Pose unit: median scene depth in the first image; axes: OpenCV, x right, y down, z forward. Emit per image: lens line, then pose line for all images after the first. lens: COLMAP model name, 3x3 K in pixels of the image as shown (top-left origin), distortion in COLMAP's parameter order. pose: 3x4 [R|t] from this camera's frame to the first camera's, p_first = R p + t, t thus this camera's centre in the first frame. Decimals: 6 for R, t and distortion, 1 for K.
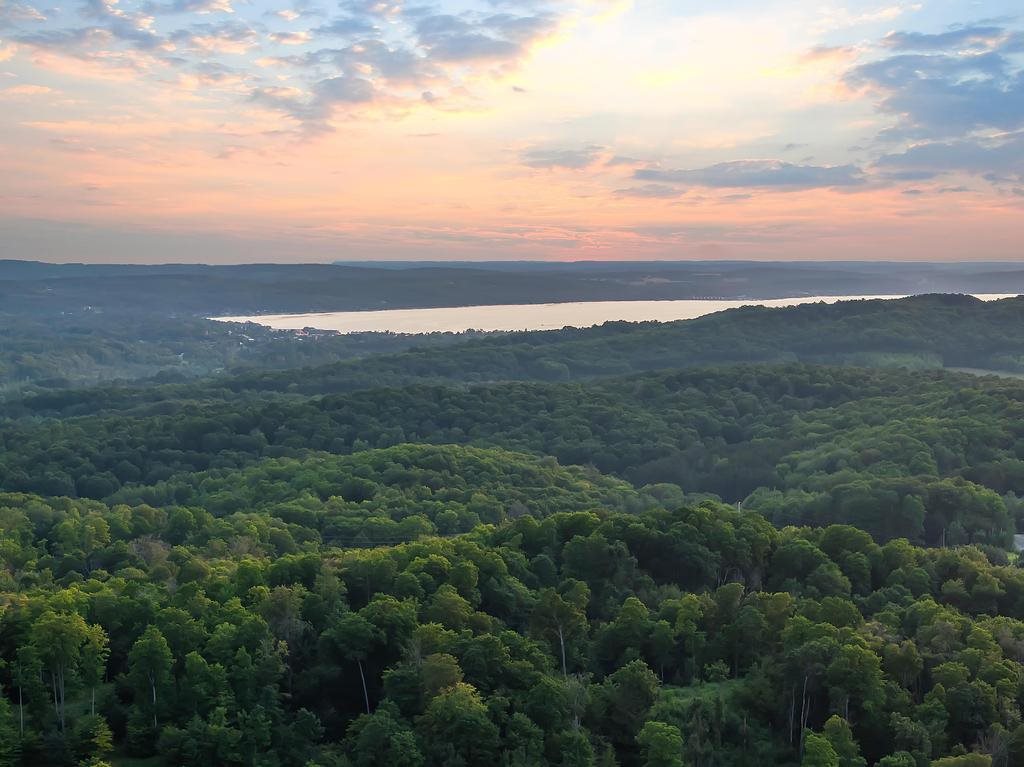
lens RADIAL K [[2055.0, 0, 512.0], [0, 2055.0, 383.5], [0, 0, 1]] dist [-0.186871, 1.470750]
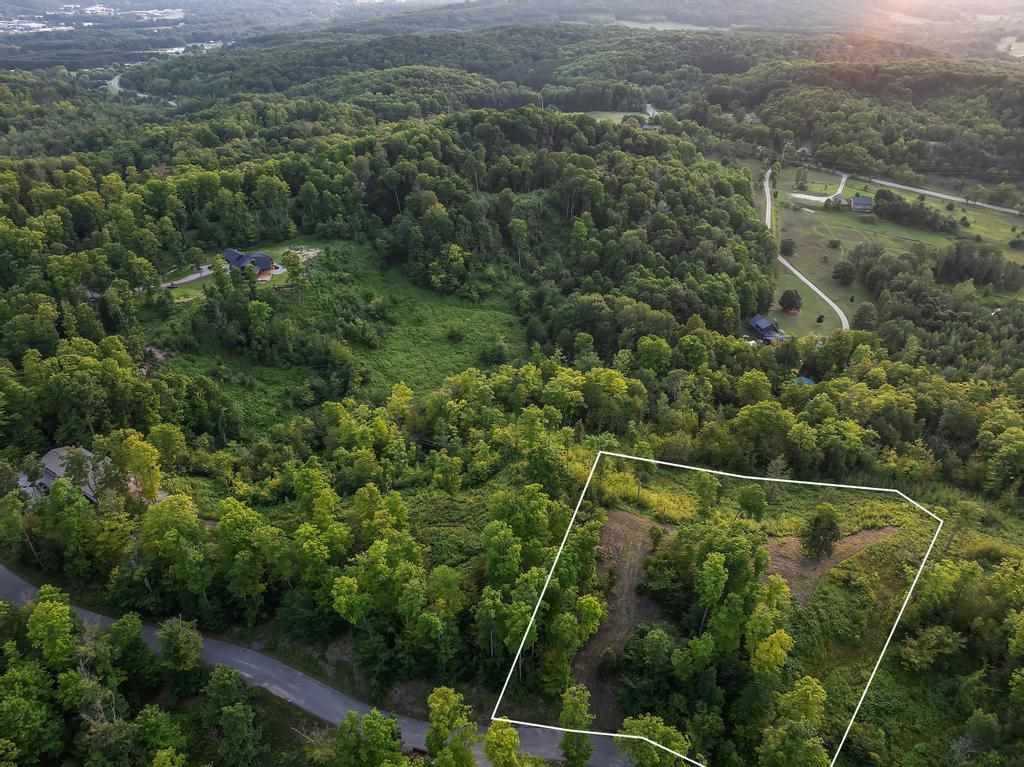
lens RADIAL K [[718.4, 0, 513.3], [0, 718.4, 378.5], [0, 0, 1]] dist [-0.044900, 0.008973]
pose [[0.996227, -0.039176, 0.077437, -0.006441], [-0.000161, 0.891470, 0.453079, -0.042224], [-0.086783, -0.451382, 0.888101, 0.096840]]
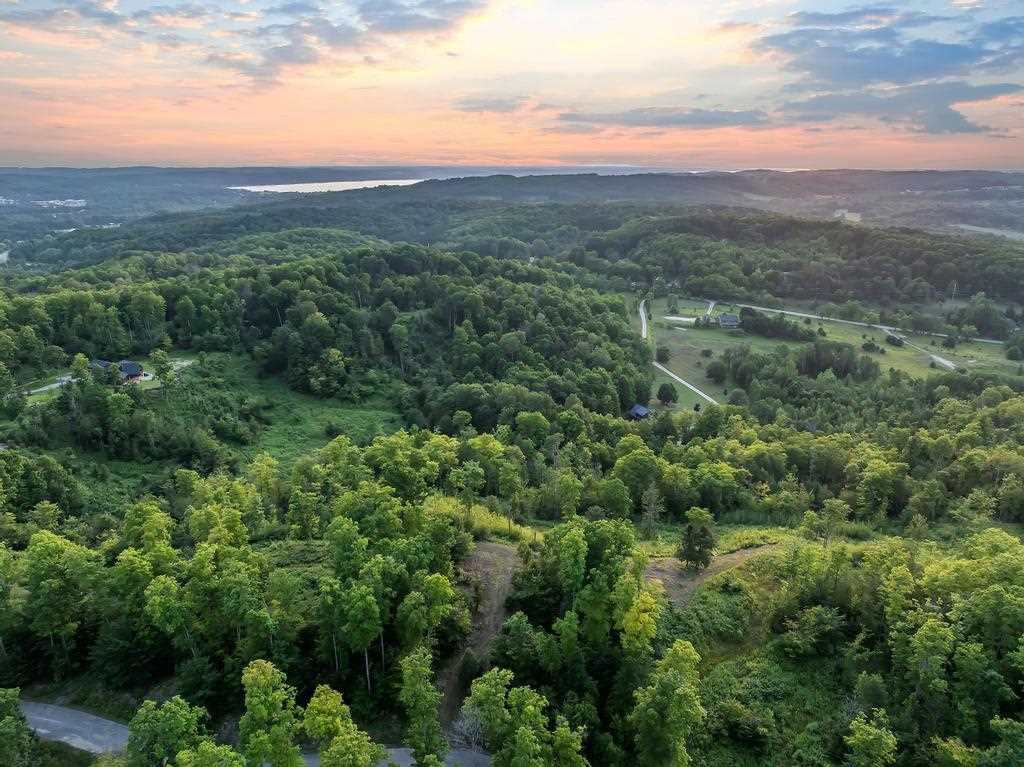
lens RADIAL K [[718.4, 0, 513.3], [0, 718.4, 378.5], [0, 0, 1]] dist [-0.044900, 0.008973]
pose [[0.975352, -0.059169, 0.212575, 0.013322], [0.009441, 0.973685, 0.227701, 0.020993], [-0.220454, -0.220082, 0.950244, 0.075365]]
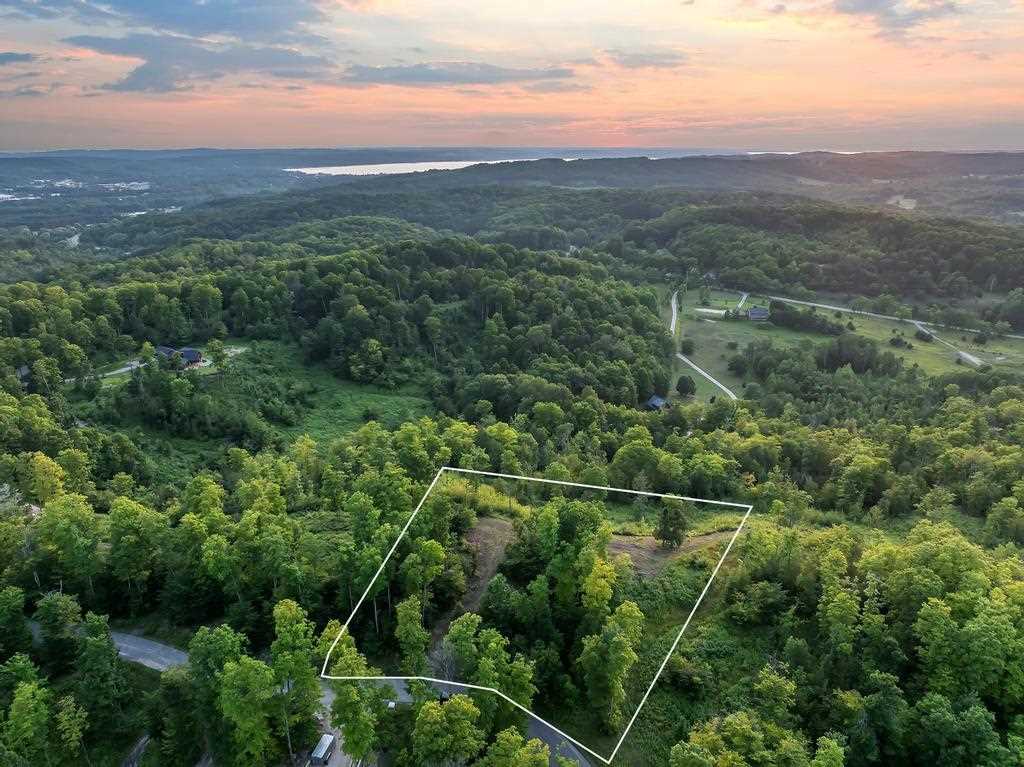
lens RADIAL K [[718.4, 0, 513.3], [0, 718.4, 378.5], [0, 0, 1]] dist [-0.044900, 0.008973]
pose [[0.988486, -0.045813, 0.144209, 0.027081], [0.008170, 0.967831, 0.251468, 0.002755], [-0.151091, -0.247395, 0.957062, 0.029140]]
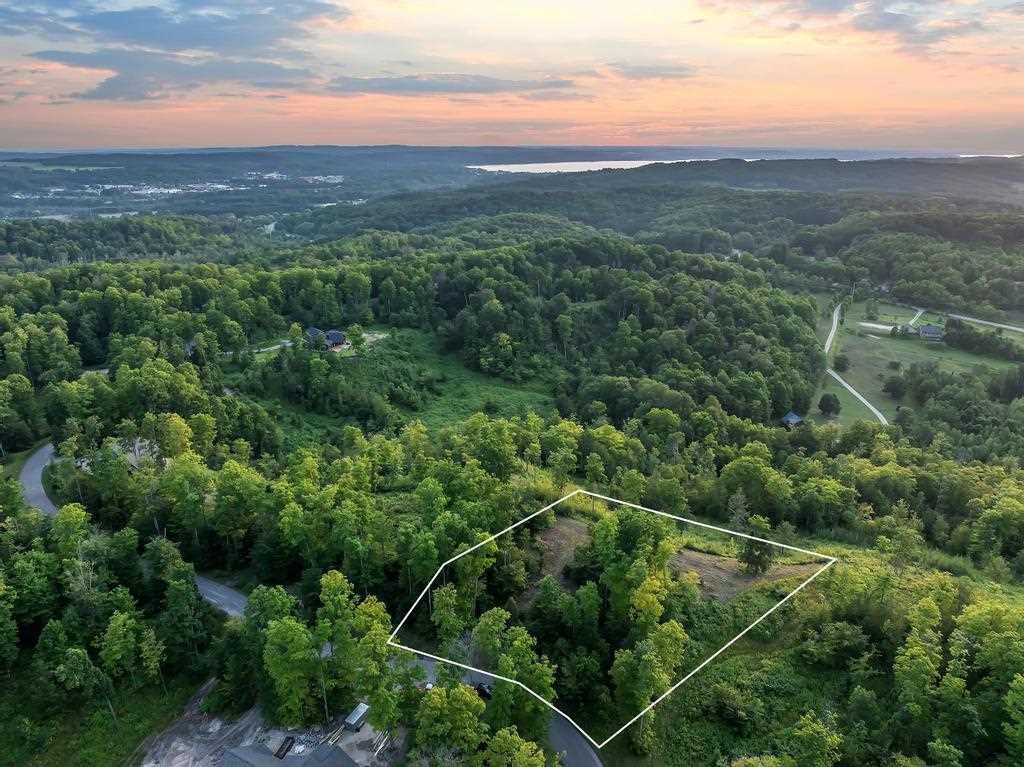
lens RADIAL K [[718.4, 0, 513.3], [0, 718.4, 378.5], [0, 0, 1]] dist [-0.044900, 0.008973]
pose [[0.996053, 0.029974, -0.083547, 0.063232], [-0.007882, 0.967407, 0.253103, 0.002601], [0.088410, -0.251445, 0.963825, 0.028081]]
